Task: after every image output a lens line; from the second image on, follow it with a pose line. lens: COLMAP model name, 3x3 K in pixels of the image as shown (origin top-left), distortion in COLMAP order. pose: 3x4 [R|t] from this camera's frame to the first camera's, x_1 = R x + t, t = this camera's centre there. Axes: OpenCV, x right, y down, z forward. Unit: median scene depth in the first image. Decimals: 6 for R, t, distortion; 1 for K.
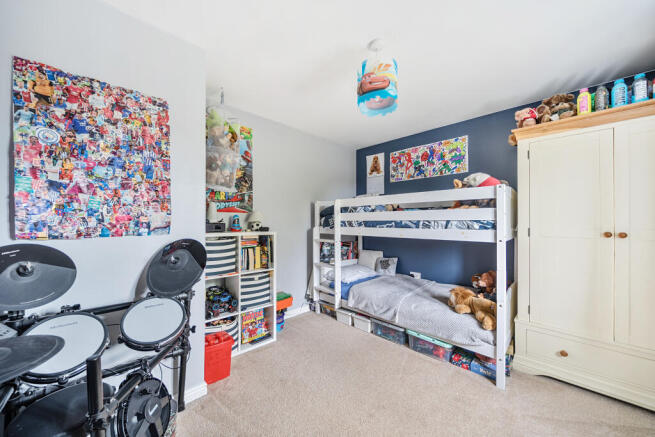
lens RADIAL K [[244.5, 0, 328.1], [0, 244.5, 221.3], [0, 0, 1]] dist [-0.003018, -0.000210]
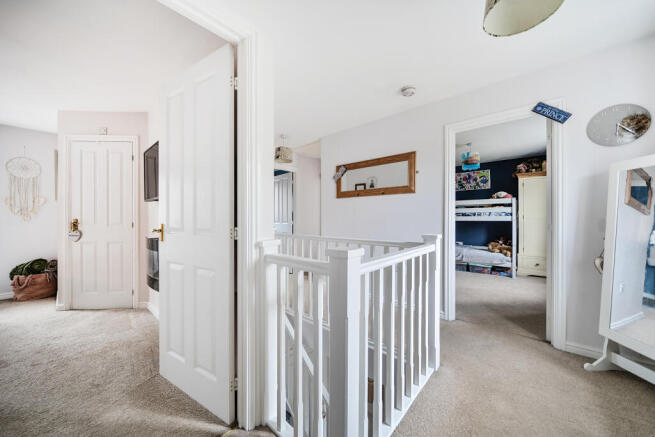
lens RADIAL K [[244.5, 0, 323.7], [0, 244.5, 217.6], [0, 0, 1]] dist [-0.003018, -0.000210]
pose [[0.997857, -0.002227, 0.065394, -1.259413], [0.002320, 0.999996, -0.001353, 0.046329], [-0.065390, 0.001502, 0.997859, -1.229560]]
